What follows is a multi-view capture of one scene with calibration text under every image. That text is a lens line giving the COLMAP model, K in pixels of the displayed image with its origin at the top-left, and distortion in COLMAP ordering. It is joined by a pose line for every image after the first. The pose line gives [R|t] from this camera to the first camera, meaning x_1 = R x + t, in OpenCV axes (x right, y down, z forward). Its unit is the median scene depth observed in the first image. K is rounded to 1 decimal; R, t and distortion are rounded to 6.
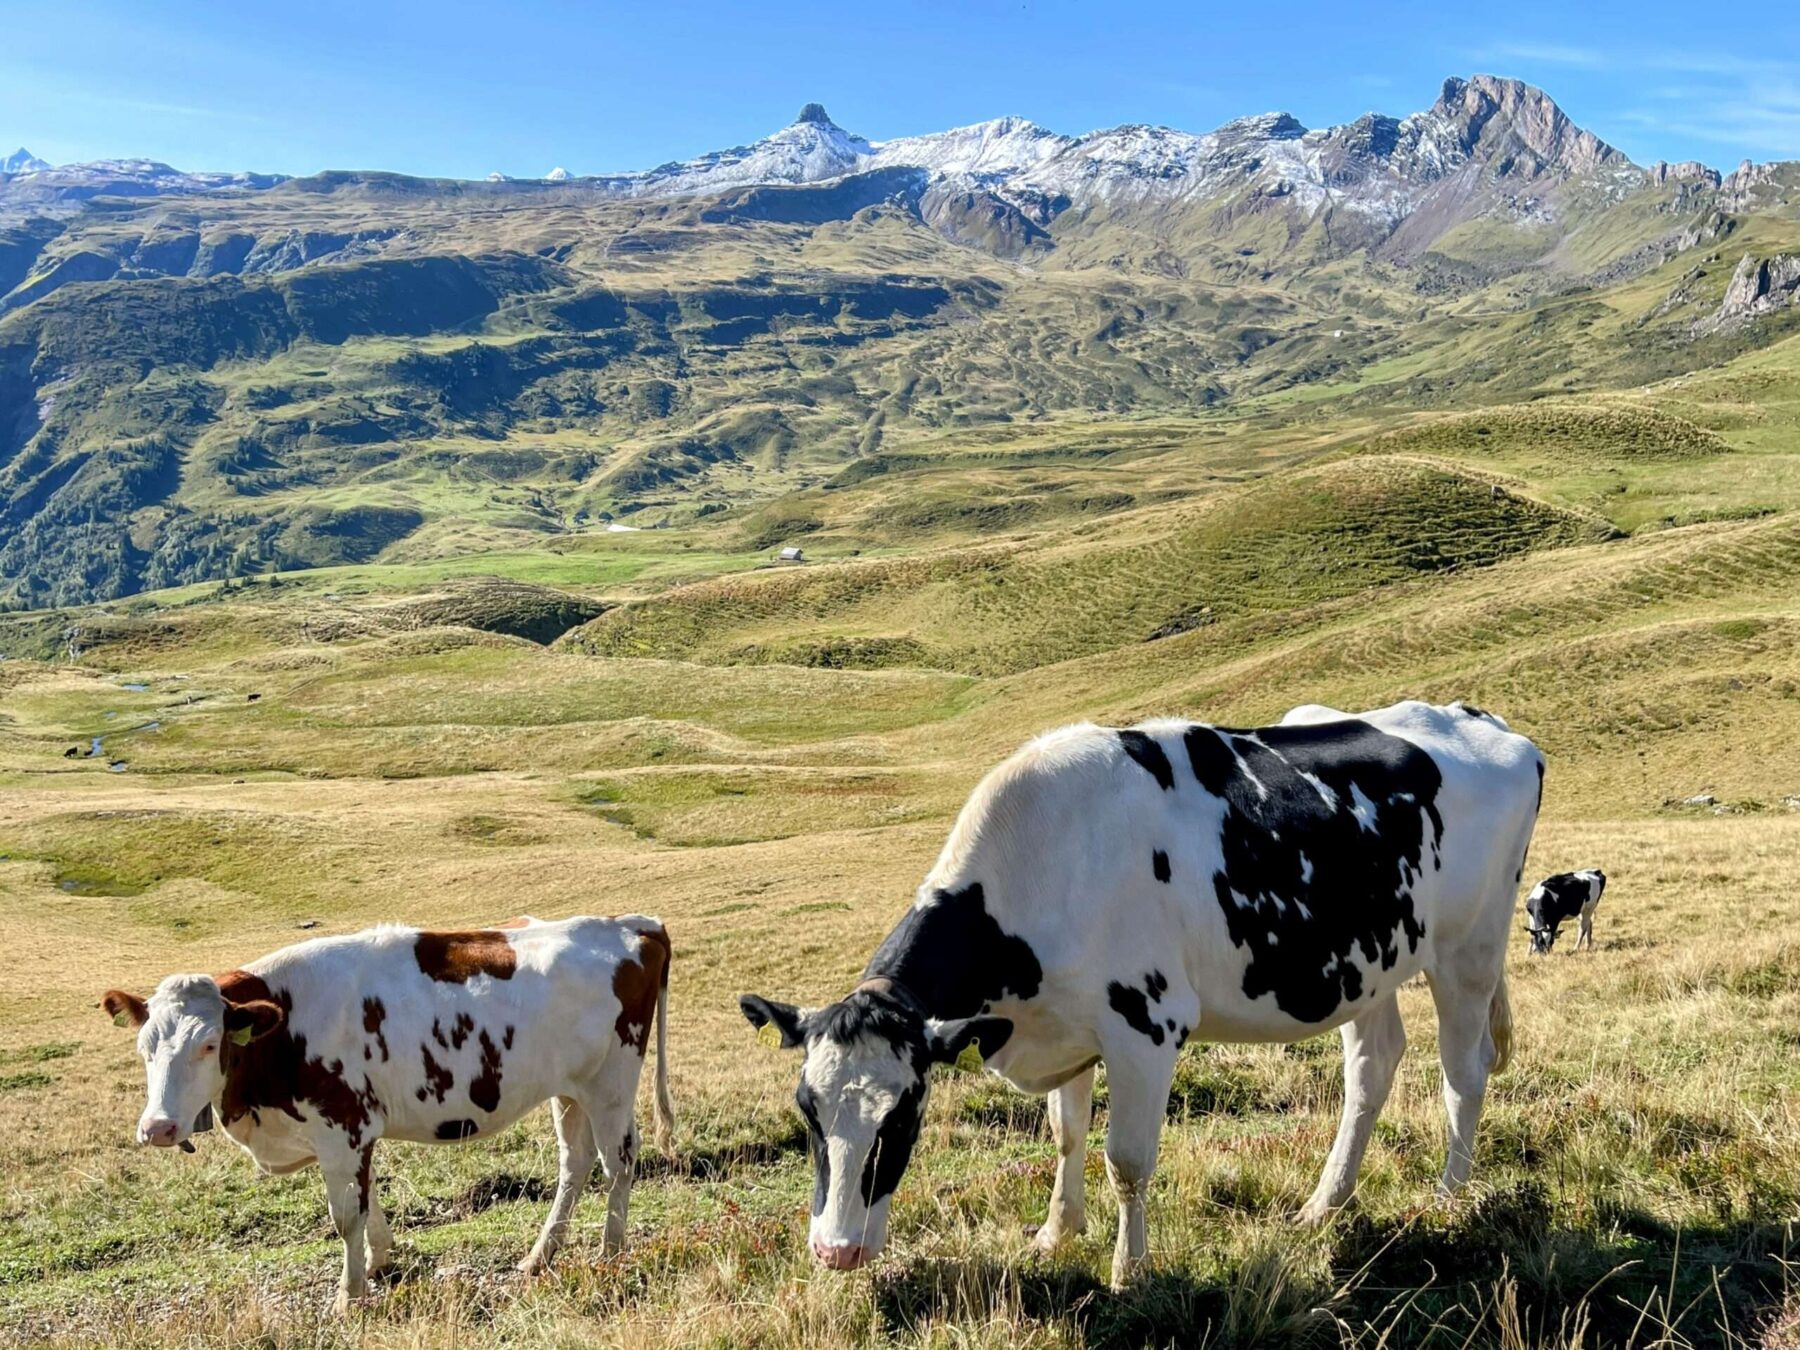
lens RADIAL K [[1766.8, 0, 893.6], [0, 1766.8, 629.5], [0, 0, 1]] dist [0.044575, 0.000000]
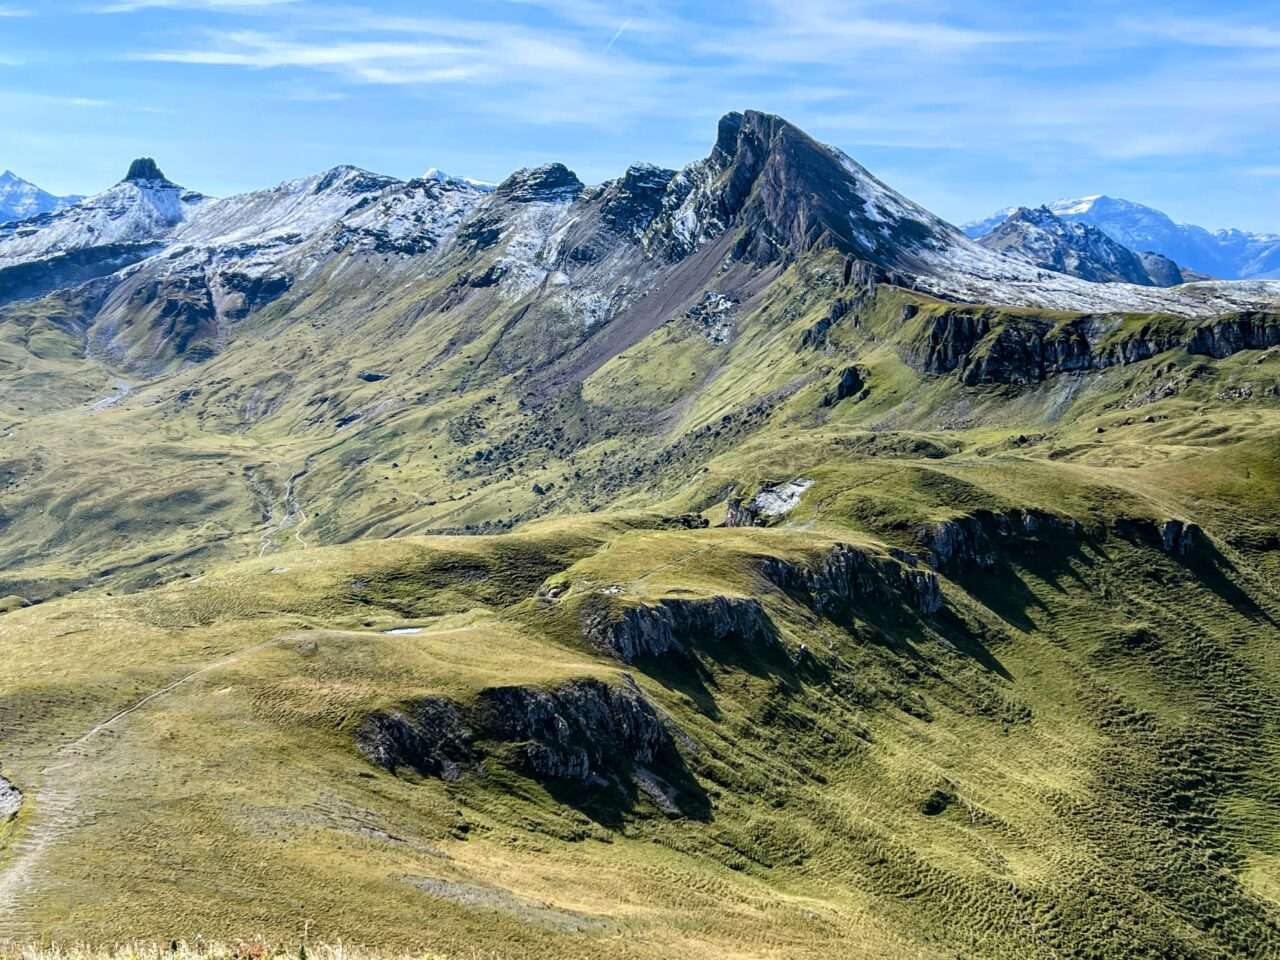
lens RADIAL K [[1487.3, 0, 634.5], [0, 1487.3, 513.7], [0, 0, 1]] dist [0.027733, 0.000000]
pose [[0.984332, -0.001592, -0.176317, 0.386362], [0.000138, 0.999966, -0.008262, -0.142903], [0.176324, 0.008109, 0.984299, 0.398615]]
